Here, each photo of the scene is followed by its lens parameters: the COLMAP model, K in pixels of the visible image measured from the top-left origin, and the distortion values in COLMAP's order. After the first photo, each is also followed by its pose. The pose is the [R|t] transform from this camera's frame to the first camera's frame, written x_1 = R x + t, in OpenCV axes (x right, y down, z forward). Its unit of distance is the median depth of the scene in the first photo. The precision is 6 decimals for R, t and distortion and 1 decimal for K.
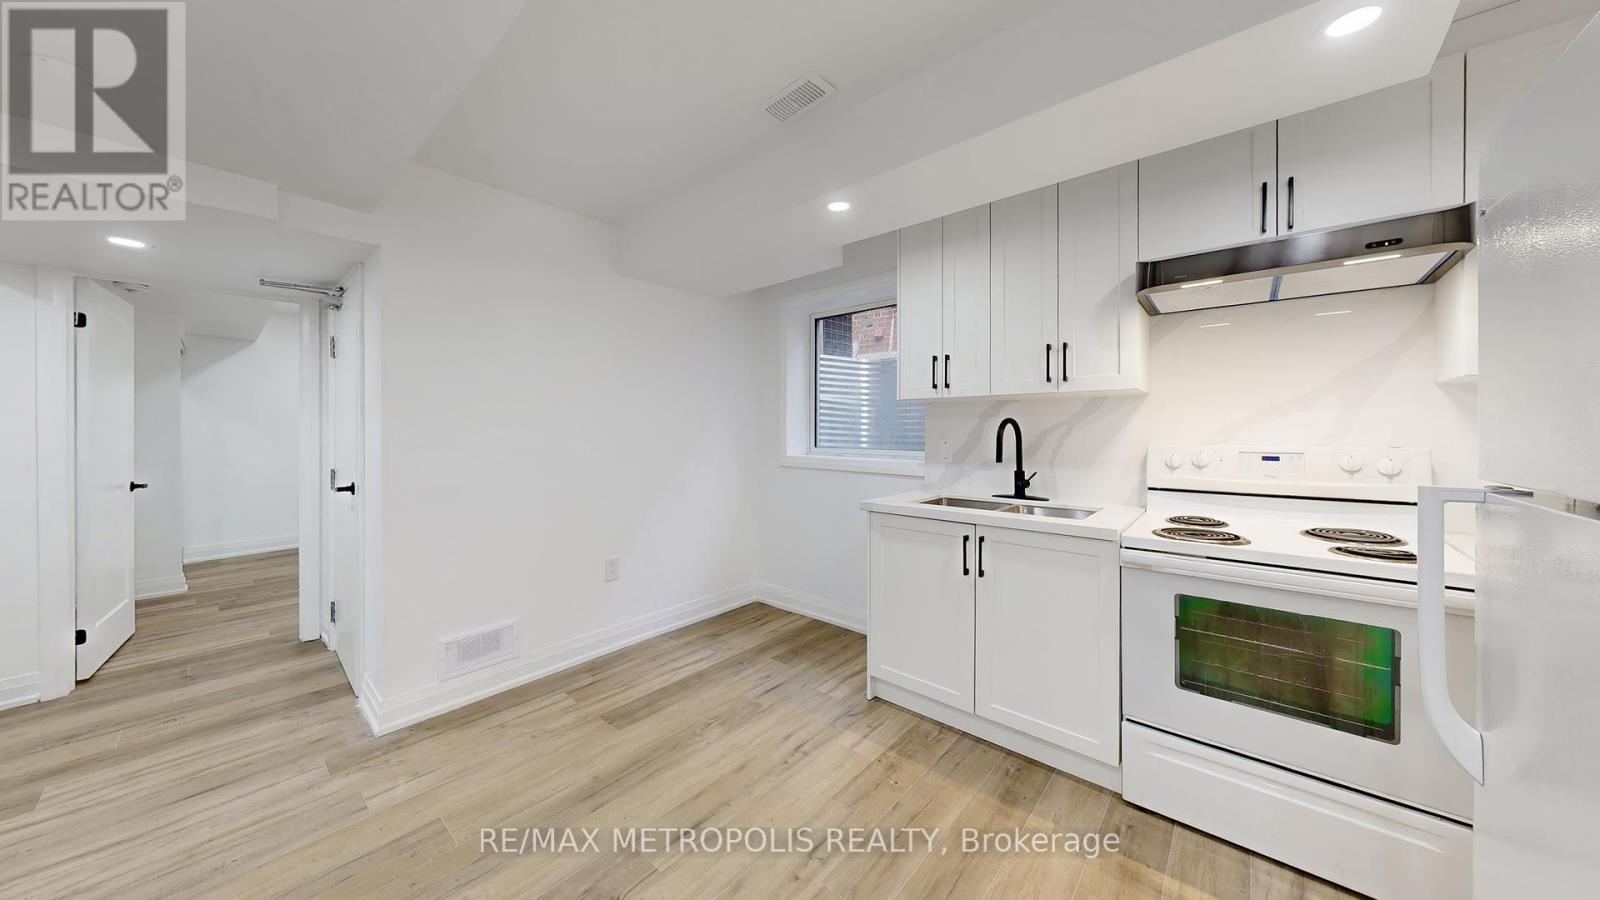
lens RADIAL K [[516.3, 0, 804.2], [0, 516.3, 429.4], [0, 0, 1]] dist [-0.000195, -0.000032]
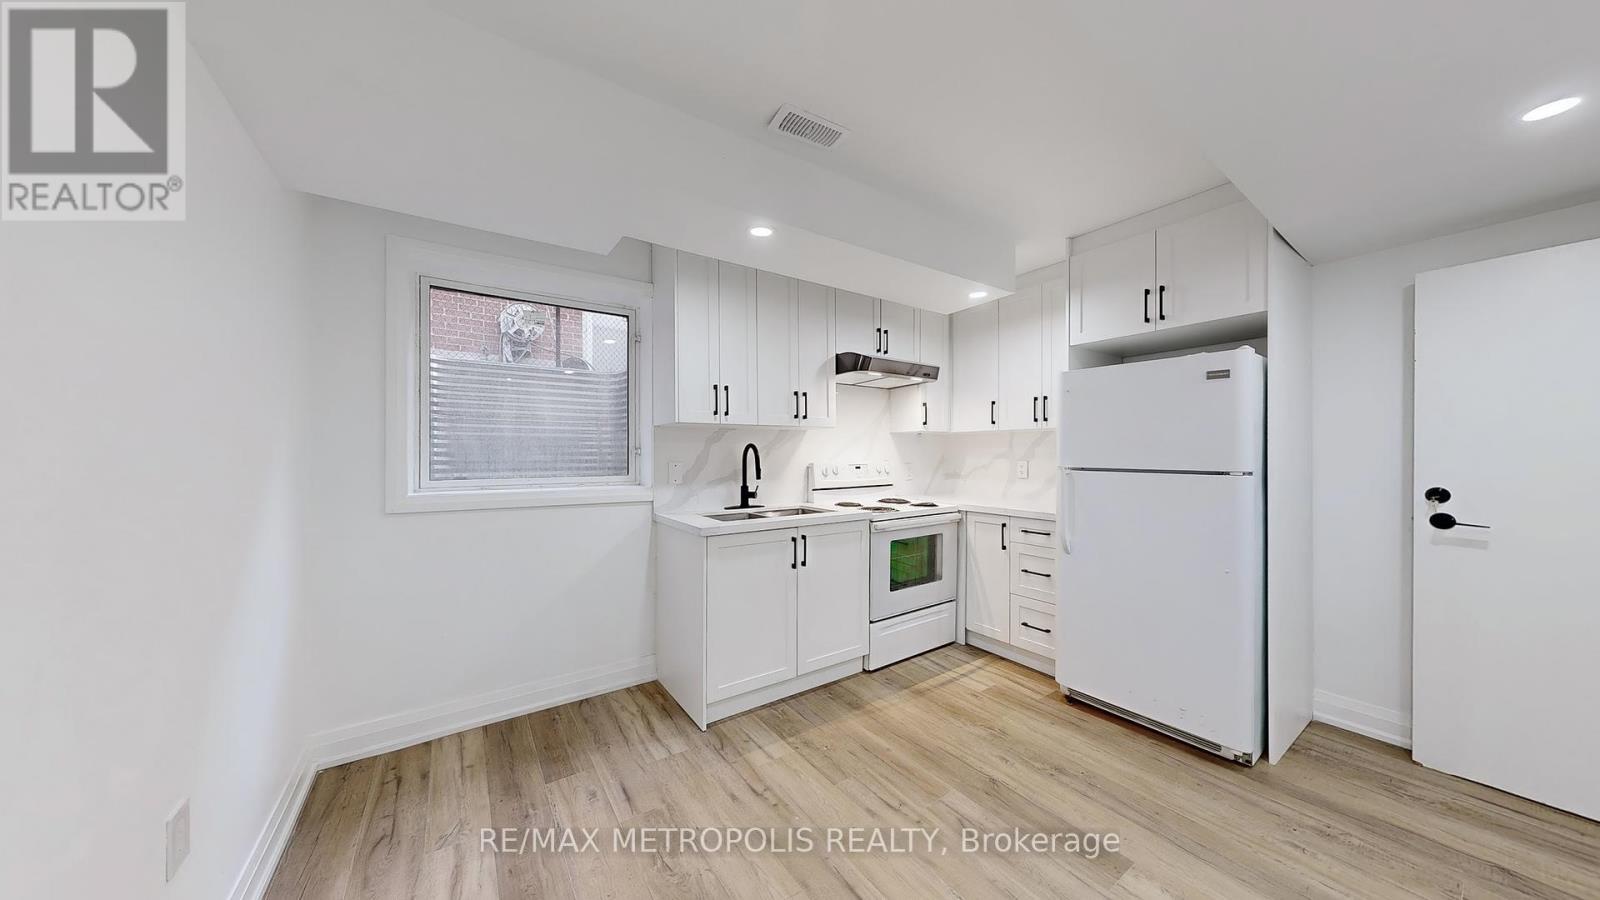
lens RADIAL K [[498.6, 0, 800.0], [0, 498.6, 450.0], [0, 0, 1]] dist [0.000296, -0.000006]
pose [[0.240136, 0.004009, 0.970731, -0.814288], [0.001089, 0.999990, -0.004399, -0.000609], [-0.970739, 0.002114, 0.240129, 0.656882]]
